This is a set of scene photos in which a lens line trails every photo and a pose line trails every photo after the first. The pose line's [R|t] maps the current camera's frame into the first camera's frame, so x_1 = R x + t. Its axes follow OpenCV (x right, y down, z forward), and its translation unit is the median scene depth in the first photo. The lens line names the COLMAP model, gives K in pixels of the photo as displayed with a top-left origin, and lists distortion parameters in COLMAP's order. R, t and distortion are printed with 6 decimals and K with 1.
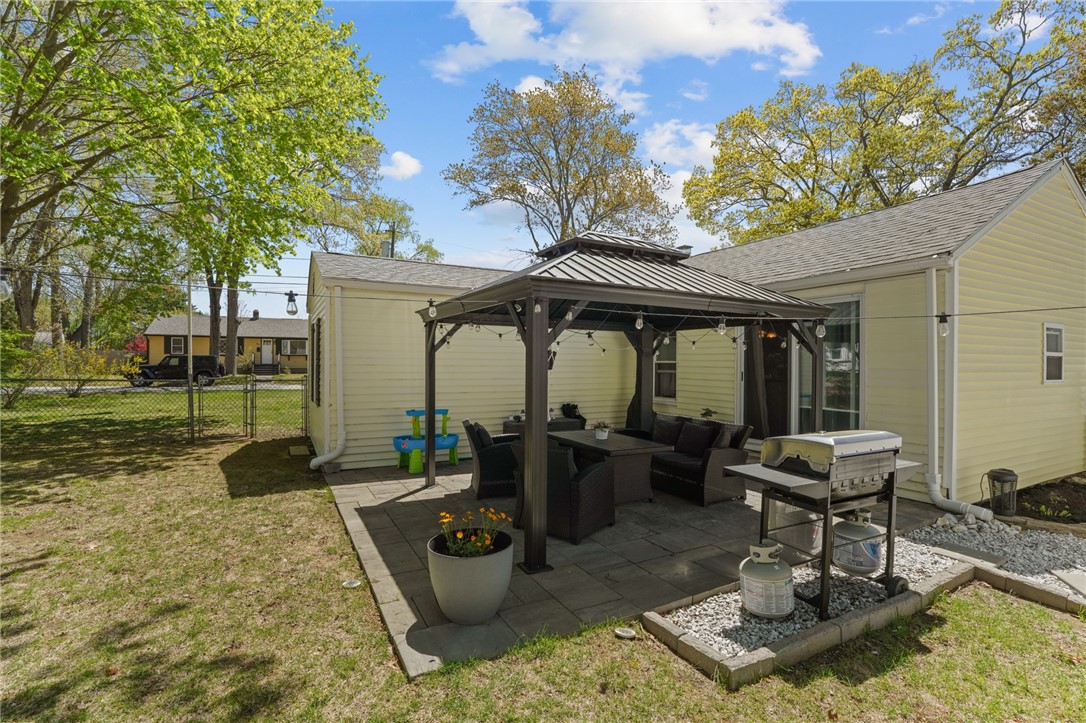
lens RADIAL K [[502.2, 0, 542.7], [0, 502.2, 360.3], [0, 0, 1]] dist [-0.031717, 0.008512]
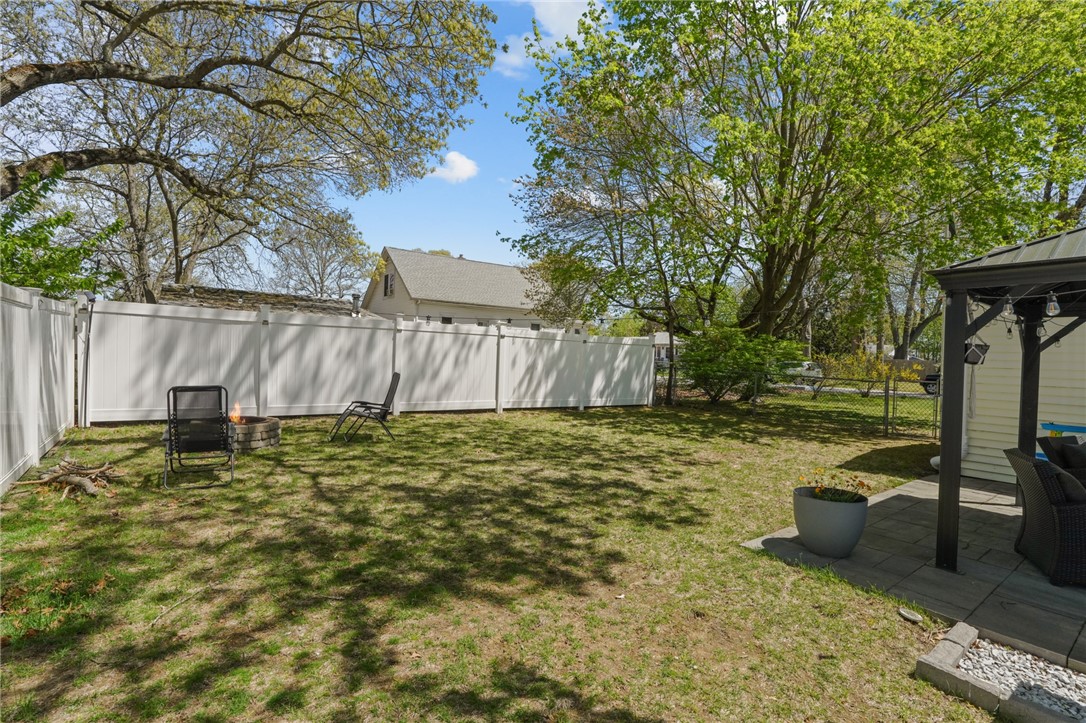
lens RADIAL K [[502.2, 0, 541.9], [0, 502.2, 364.1], [0, 0, 1]] dist [-0.031717, 0.008512]
pose [[0.155439, 0.012062, -0.987772, 1.065853], [-0.027703, 0.999585, 0.007847, 0.041825], [0.987457, 0.026144, 0.155709, 0.073613]]
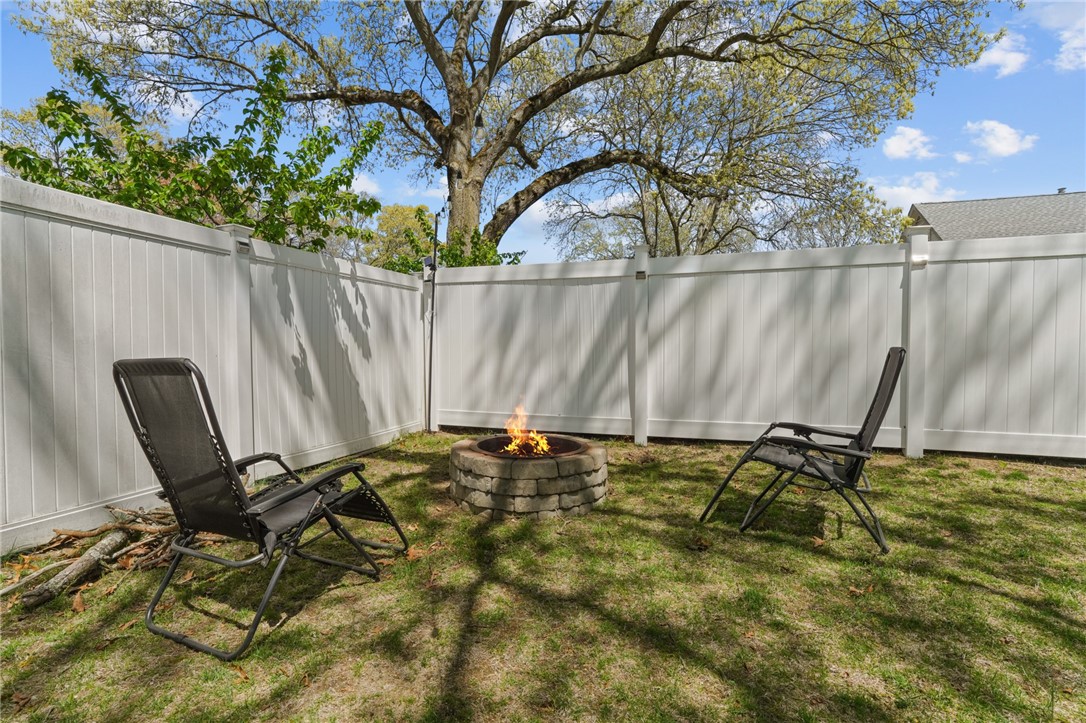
lens RADIAL K [[502.2, 0, 546.4], [0, 502.2, 361.1], [0, 0, 1]] dist [-0.031717, 0.008512]
pose [[-0.719036, 0.000167, -0.694973, -0.974192], [-0.003045, 0.999990, 0.003391, 0.179872], [0.694966, 0.004554, -0.719028, -0.085206]]
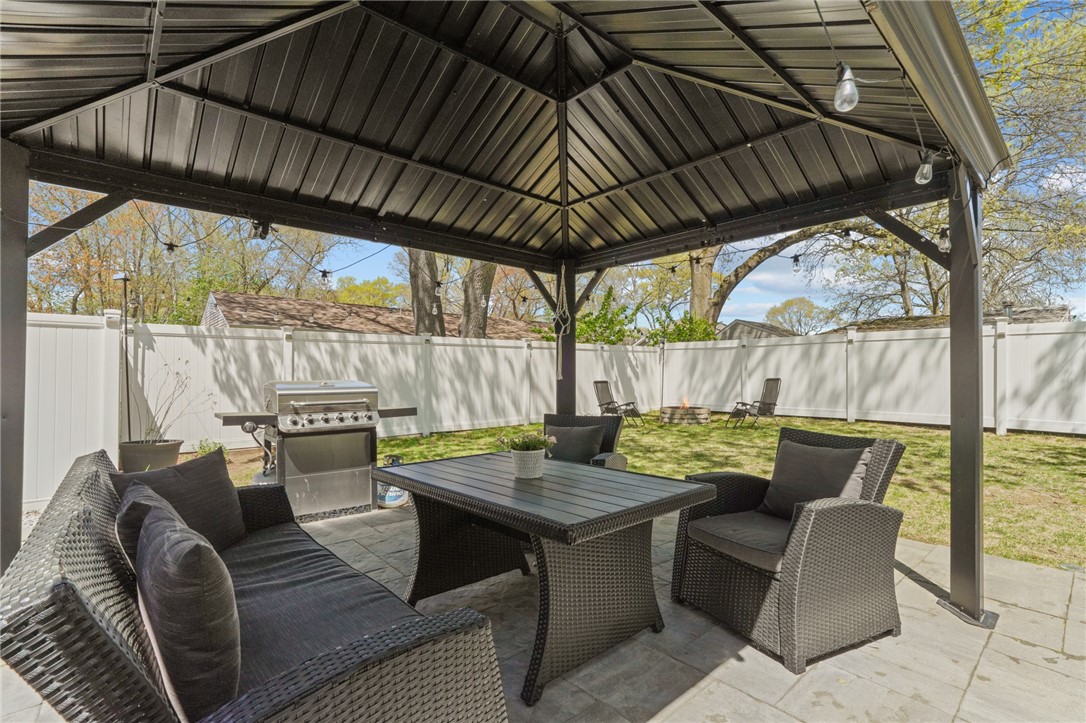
lens RADIAL K [[502.2, 0, 549.8], [0, 502.2, 371.9], [0, 0, 1]] dist [-0.031717, 0.008512]
pose [[-0.971809, -0.008644, -0.235611, 0.402622], [-0.005851, 0.999904, -0.012548, 0.161692], [0.235697, -0.010816, -0.971766, 3.148830]]
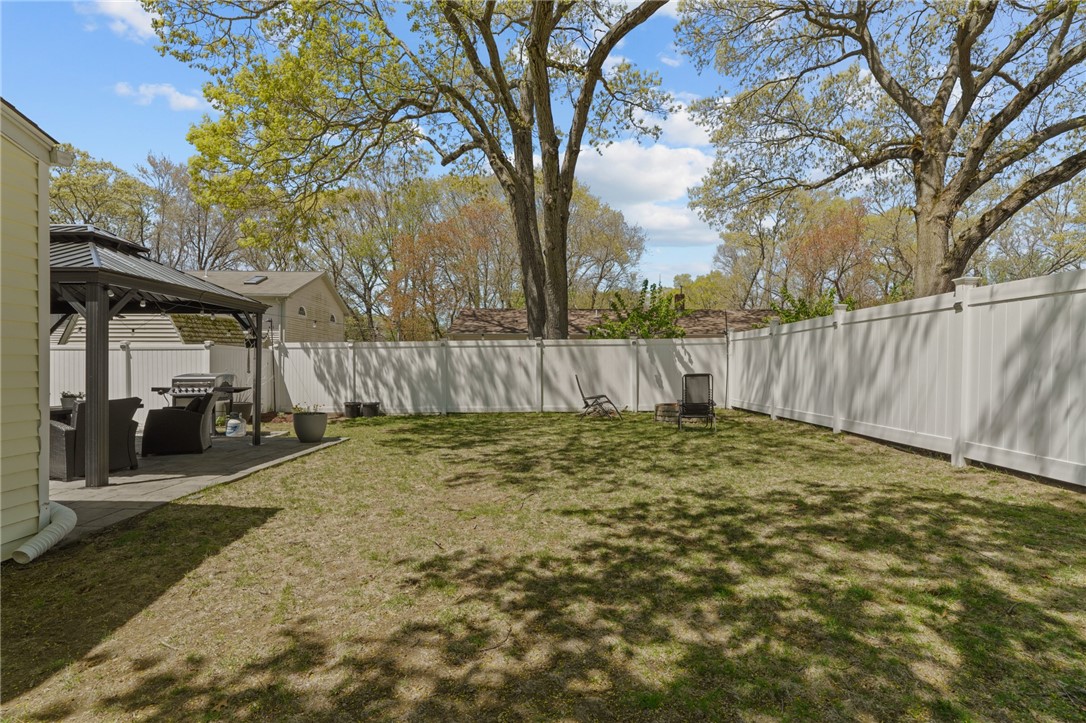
lens RADIAL K [[502.2, 0, 540.3], [0, 502.2, 365.9], [0, 0, 1]] dist [-0.031717, 0.008512]
pose [[-0.876758, -0.004628, 0.480910, -3.009888], [-0.008200, 0.999952, -0.005325, 0.122295], [-0.480862, -0.008612, -0.876754, 3.275389]]
